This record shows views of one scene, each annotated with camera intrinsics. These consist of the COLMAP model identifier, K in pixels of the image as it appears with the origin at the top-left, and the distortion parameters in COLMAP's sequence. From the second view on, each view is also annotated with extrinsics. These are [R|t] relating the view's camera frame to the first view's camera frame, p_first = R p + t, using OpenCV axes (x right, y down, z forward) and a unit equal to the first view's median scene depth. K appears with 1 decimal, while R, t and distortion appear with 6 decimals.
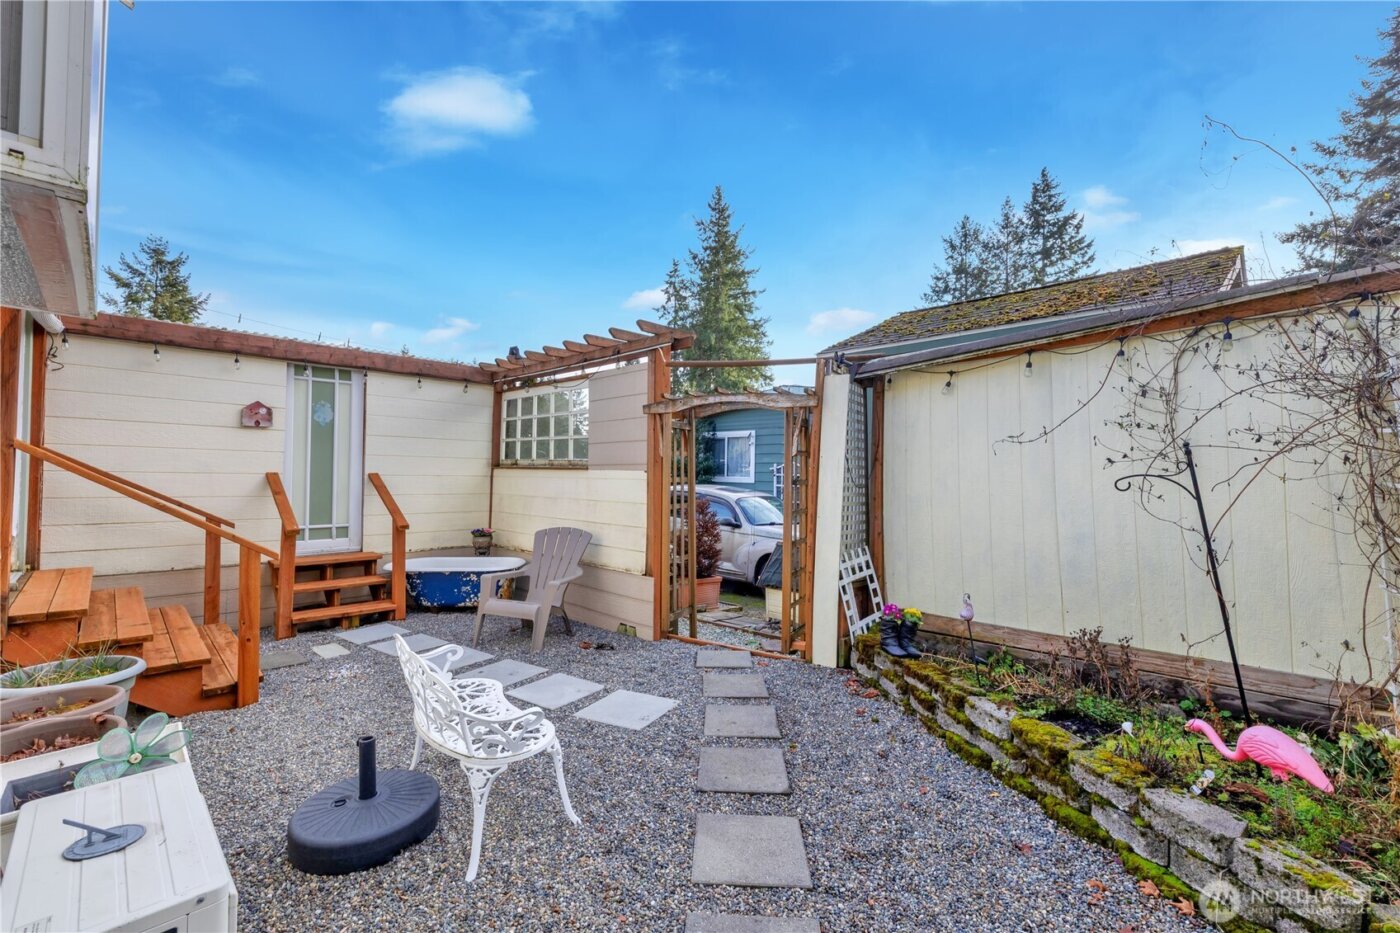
lens RADIAL K [[590.6, 0, 694.0], [0, 590.6, 462.4], [0, 0, 1]] dist [0.000905, 0.000102]
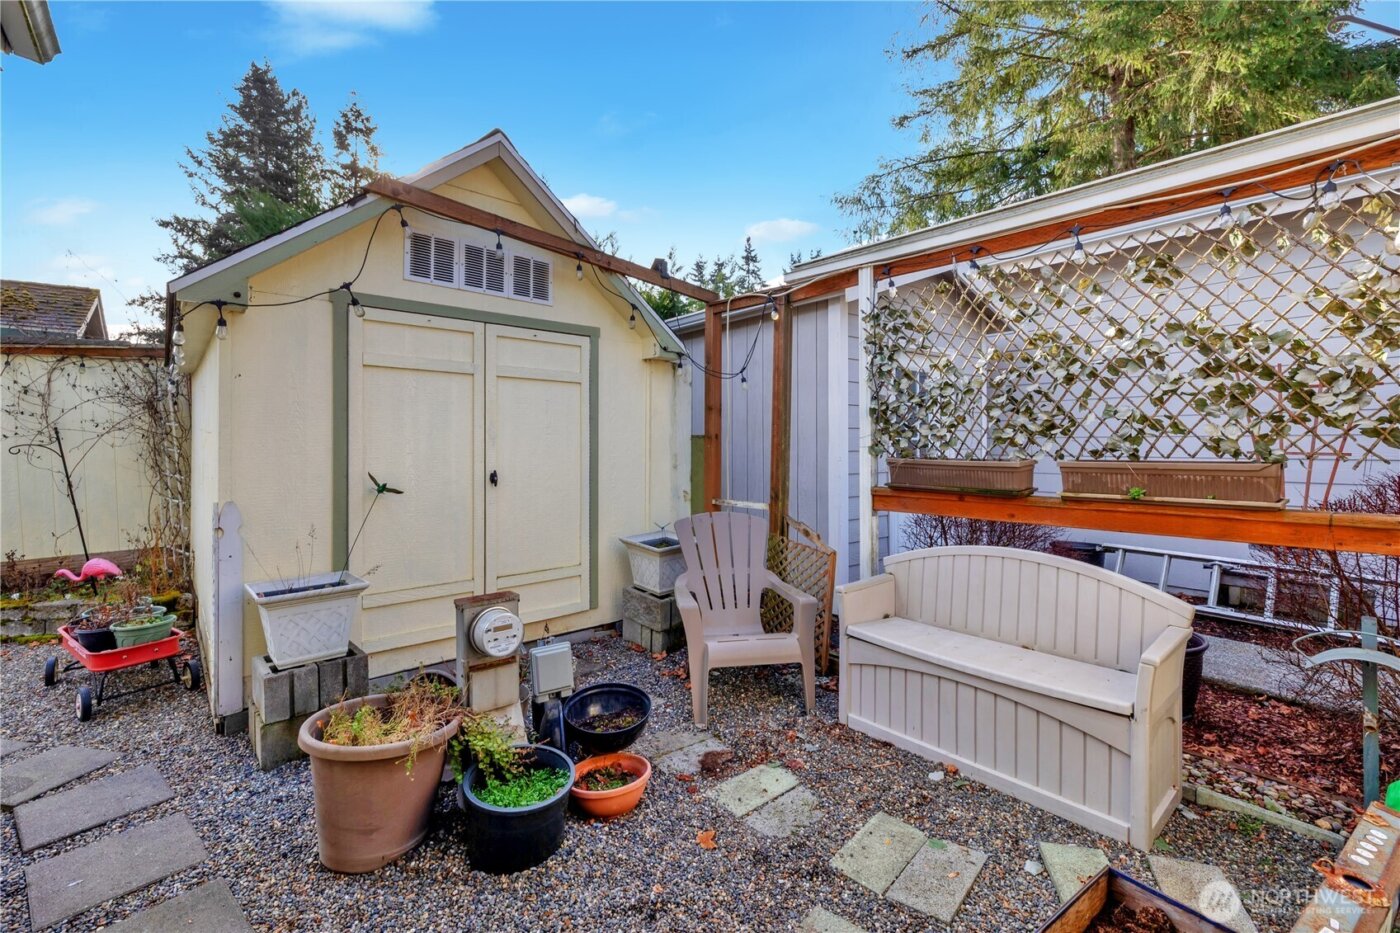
lens RADIAL K [[601.4, 0, 696.9], [0, 601.4, 440.8], [0, 0, 1]] dist [-0.002304, -0.000318]
pose [[0.058435, -0.005148, 0.998278, -0.760667], [-0.012287, 0.999907, 0.005876, -0.020807], [-0.998216, -0.012609, 0.058366, -0.916913]]
